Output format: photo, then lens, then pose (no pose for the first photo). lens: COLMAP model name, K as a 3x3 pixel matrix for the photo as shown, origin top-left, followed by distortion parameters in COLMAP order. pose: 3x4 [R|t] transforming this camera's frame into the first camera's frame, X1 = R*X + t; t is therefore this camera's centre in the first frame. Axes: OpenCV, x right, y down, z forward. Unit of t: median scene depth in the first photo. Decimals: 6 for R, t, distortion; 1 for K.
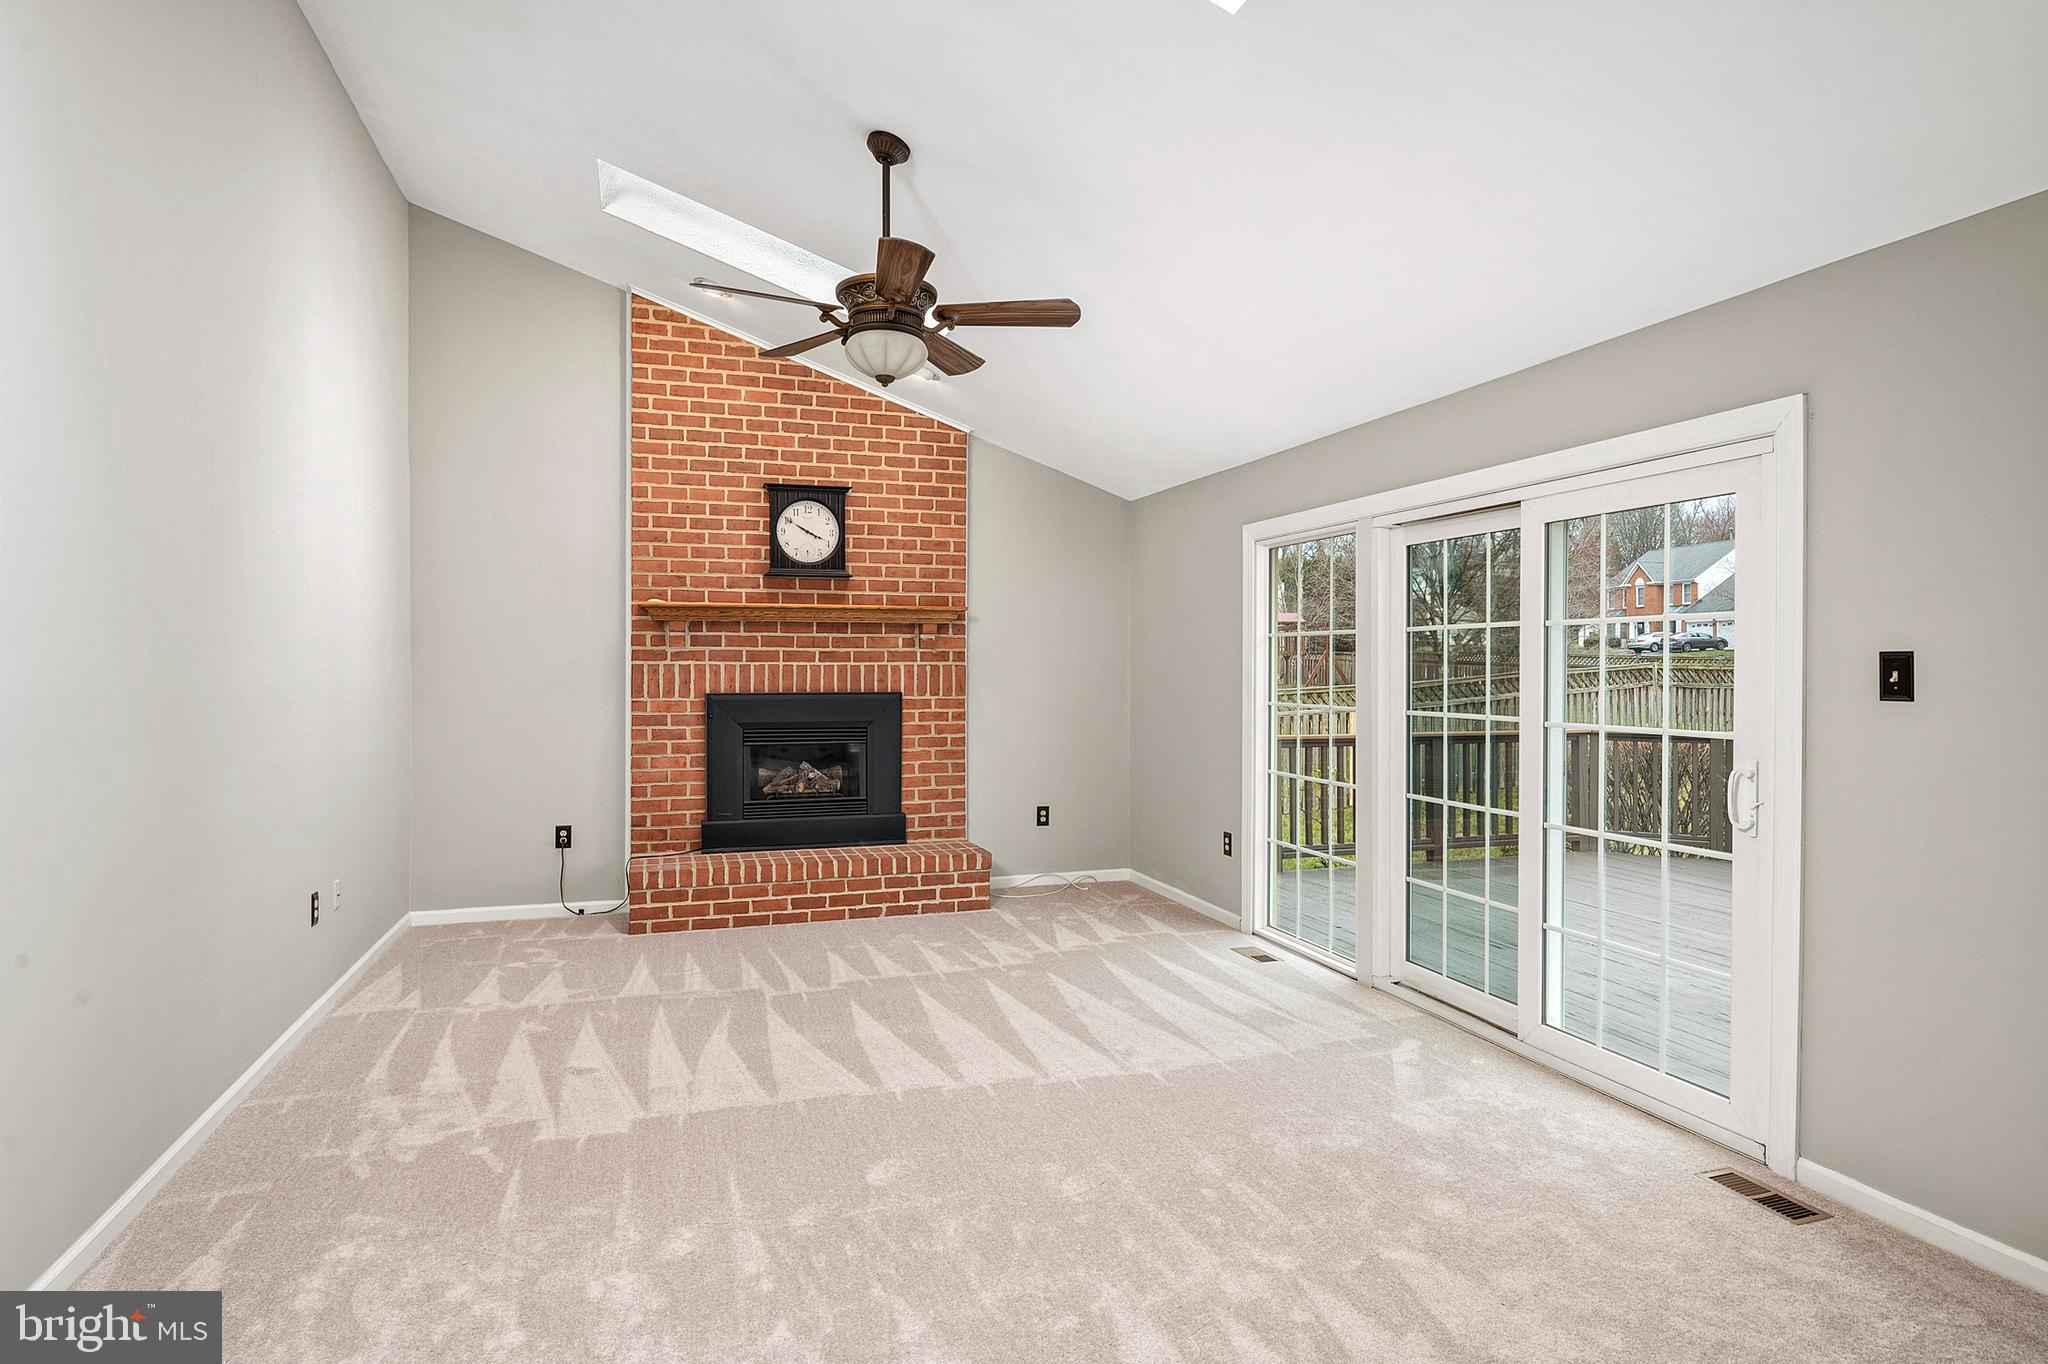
lens RADIAL K [[1111.6, 0, 1024.0], [0, 1111.6, 682.0], [0, 0, 1]] dist [-0.002081, -0.002029]
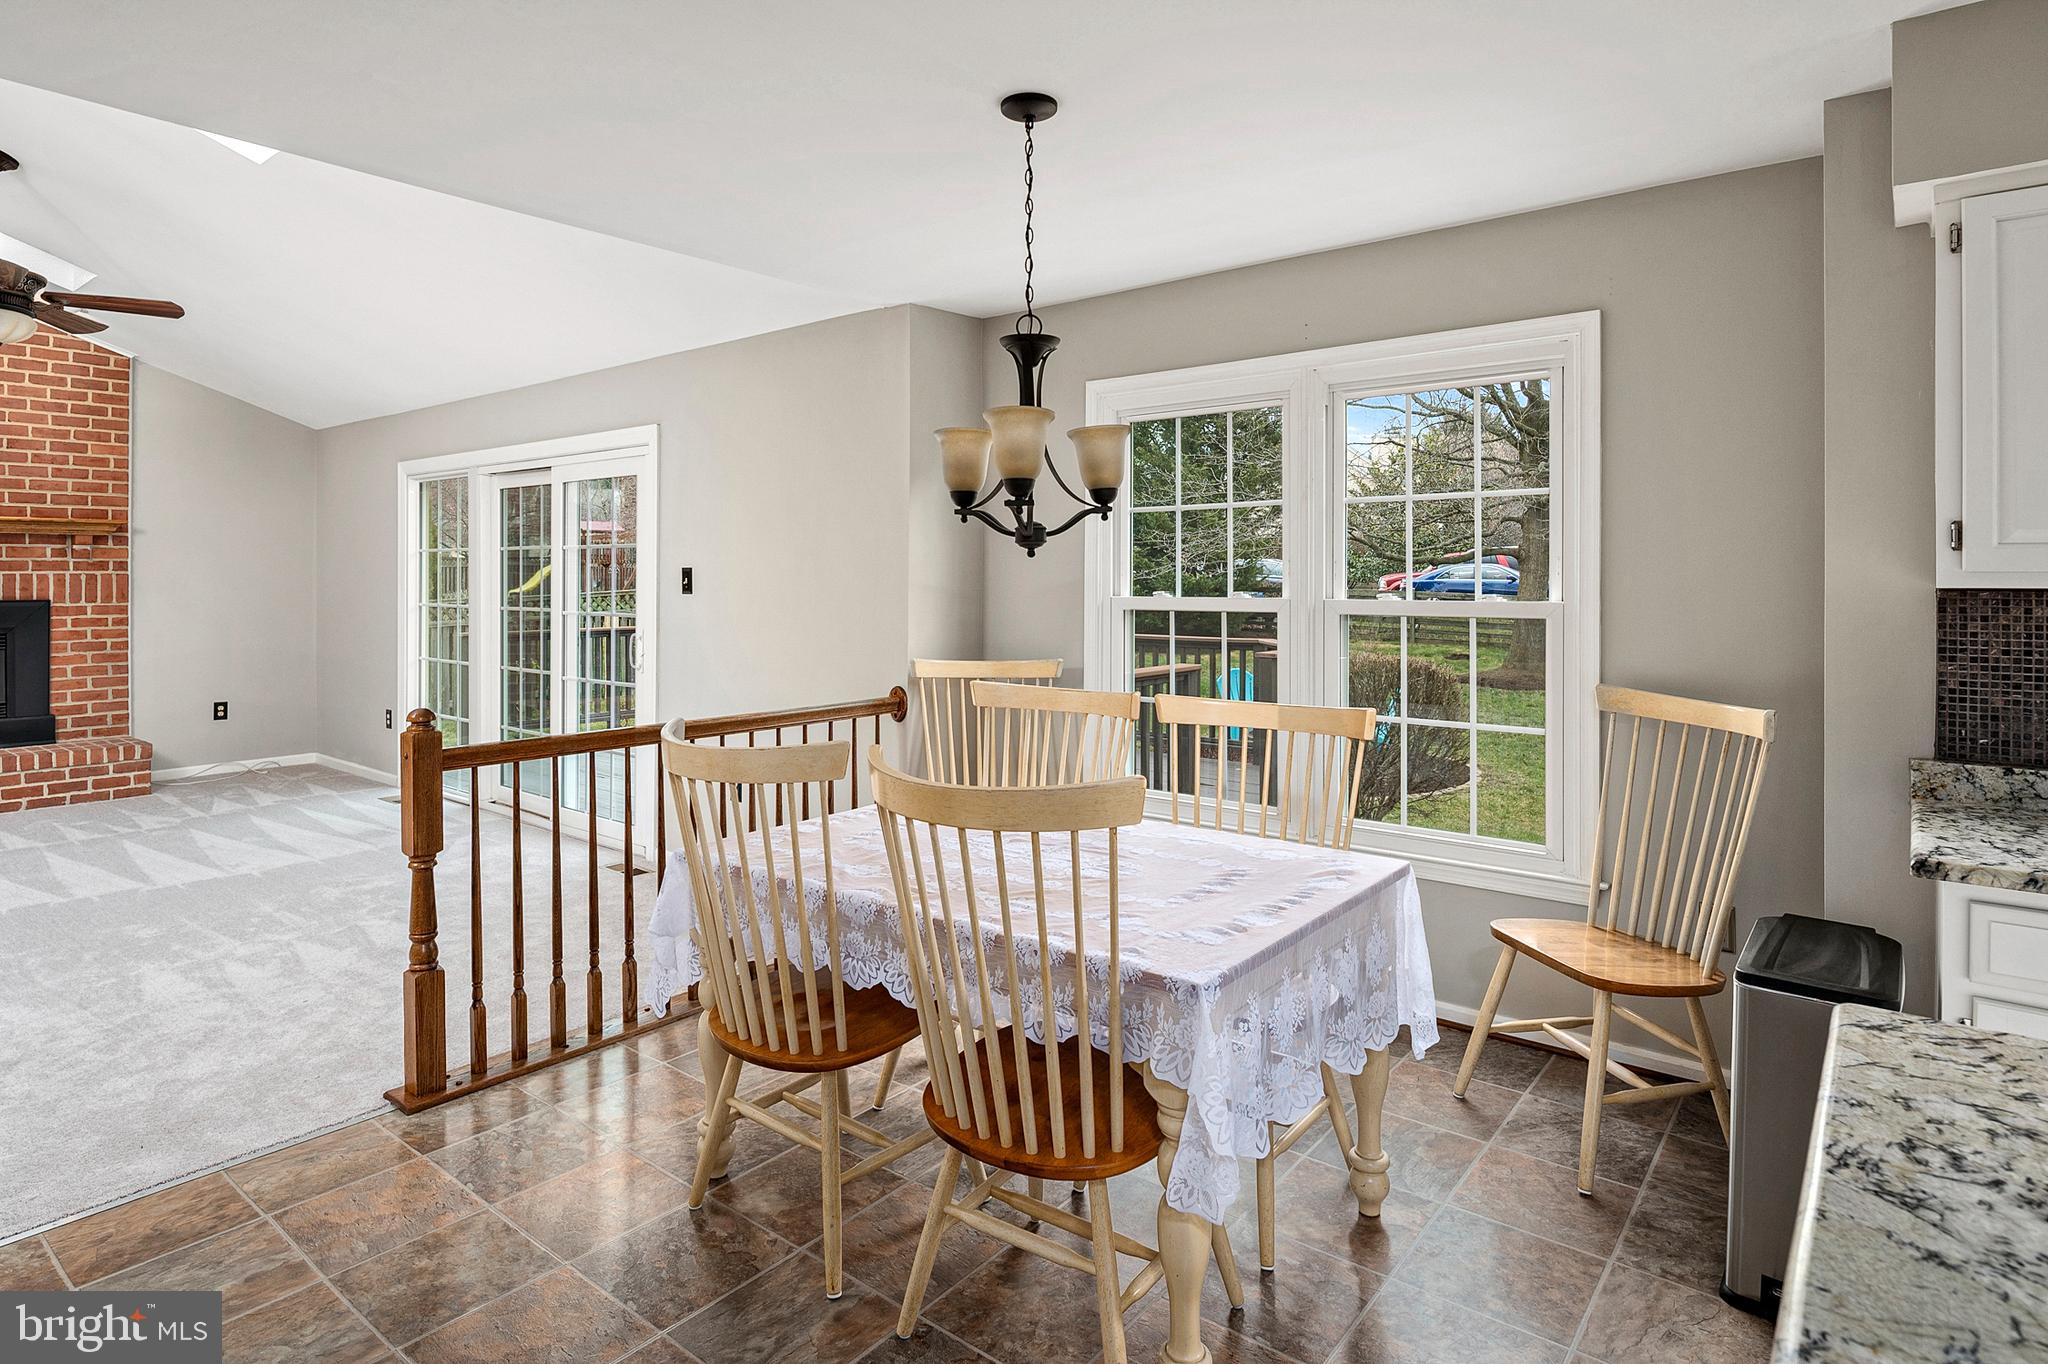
lens RADIAL K [[1111.8, 0, 1019.5], [0, 1111.8, 581.9], [0, 0, 1]] dist [-0.005341, -0.002481]
pose [[0.844489, -0.004407, 0.535555, 0.103484], [0.008101, 0.999957, -0.004545, 0.004390], [-0.535511, 0.008177, 0.844488, -0.370334]]
